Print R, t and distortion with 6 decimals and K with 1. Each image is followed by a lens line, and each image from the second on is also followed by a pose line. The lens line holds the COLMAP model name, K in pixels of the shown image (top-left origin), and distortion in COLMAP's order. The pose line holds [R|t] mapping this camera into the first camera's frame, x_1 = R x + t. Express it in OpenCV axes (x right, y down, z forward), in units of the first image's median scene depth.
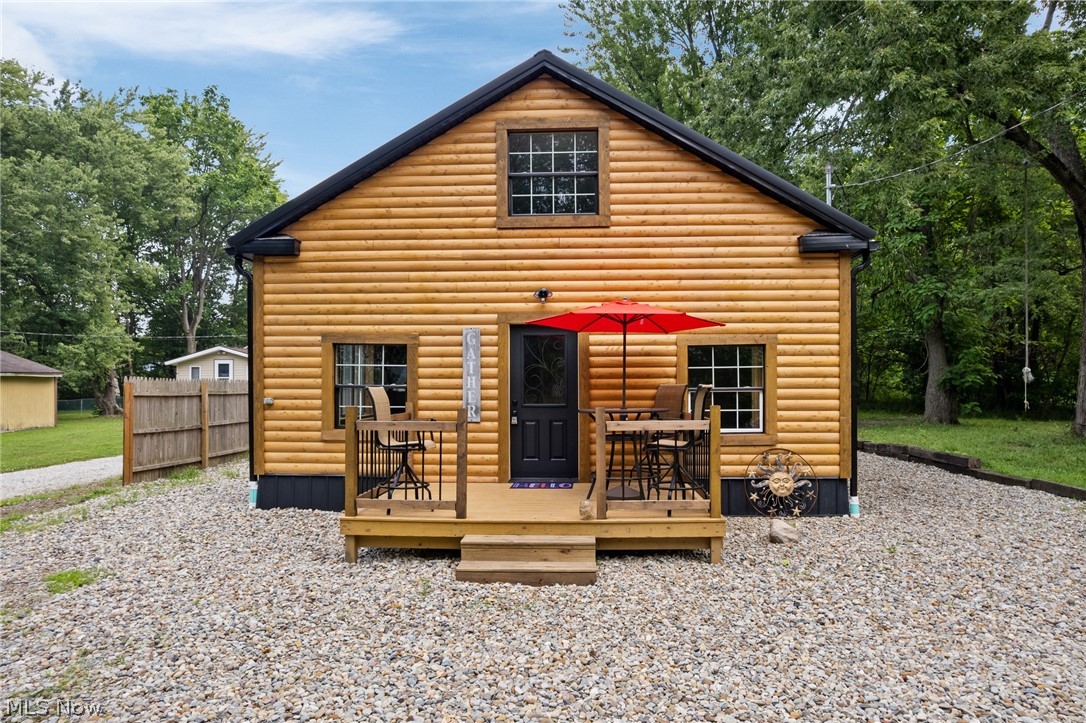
lens RADIAL K [[709.1, 0, 545.0], [0, 709.1, 392.5], [0, 0, 1]] dist [-0.056751, 0.045118]
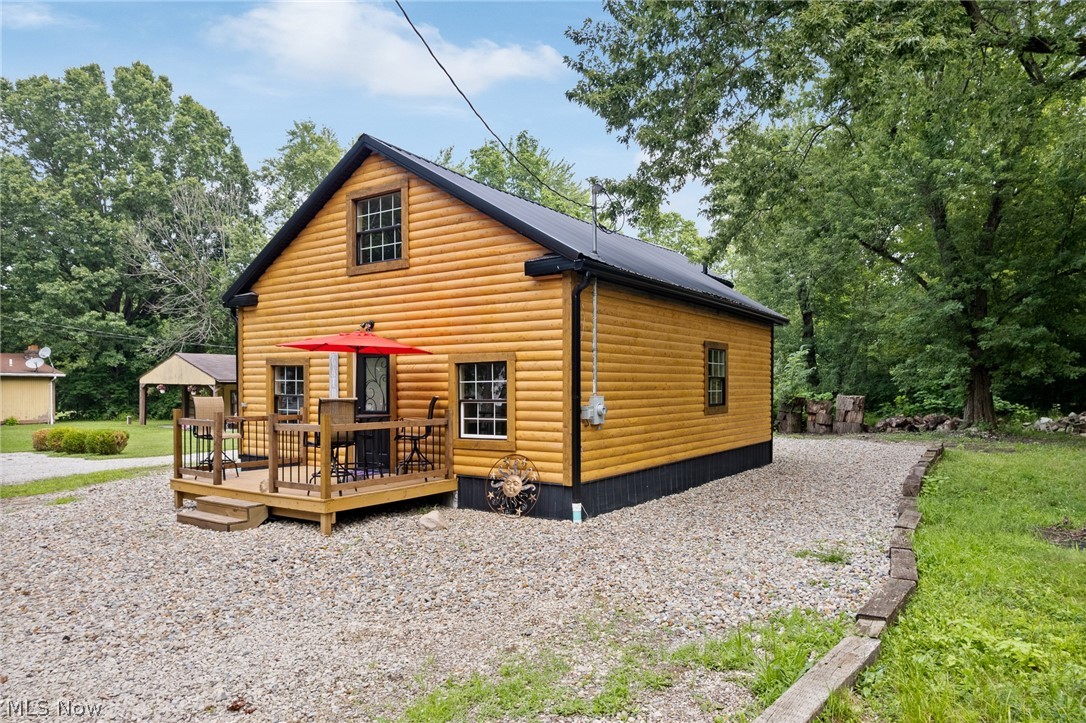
lens RADIAL K [[707.4, 0, 544.8], [0, 707.4, 415.0], [0, 0, 1]] dist [-0.036369, -0.000049]
pose [[0.852192, 0.022483, -0.522746, 0.932470], [-0.008066, 0.999522, 0.029840, -0.016505], [0.523167, -0.021213, 0.851966, 0.068884]]
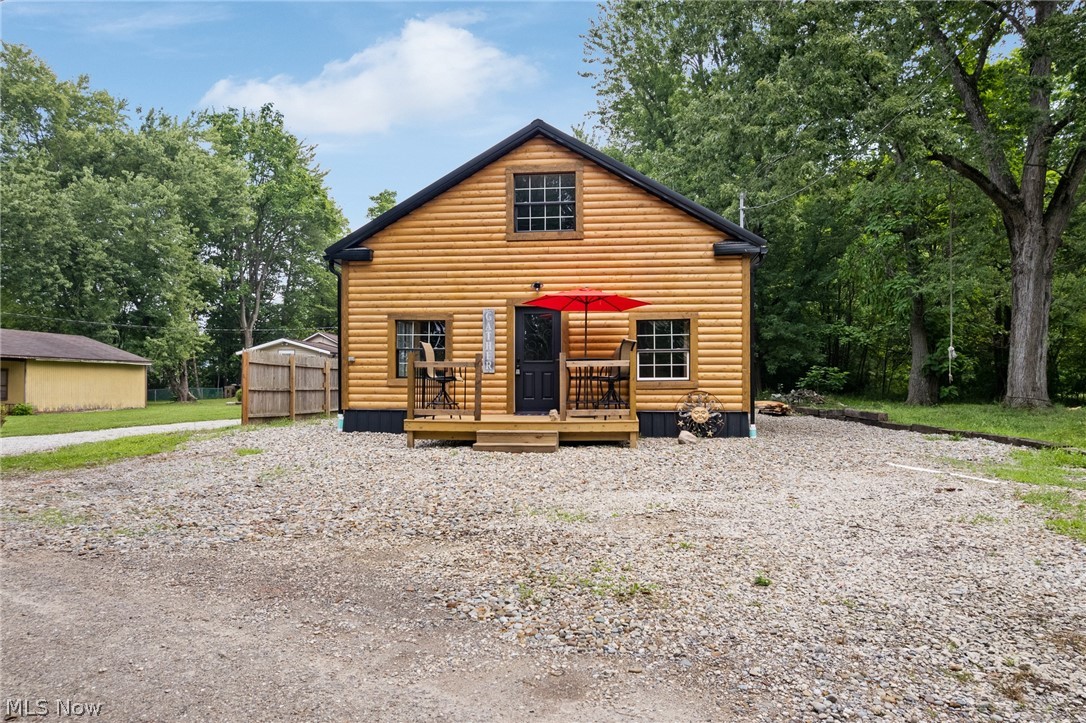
lens RADIAL K [[731.4, 0, 540.8], [0, 731.4, 393.4], [0, 0, 1]] dist [-0.042962, -0.000044]
pose [[0.998058, 0.002548, -0.062232, 0.098157], [-0.002876, 0.999982, -0.005192, 0.091181], [0.062218, 0.005361, 0.998048, -0.502569]]
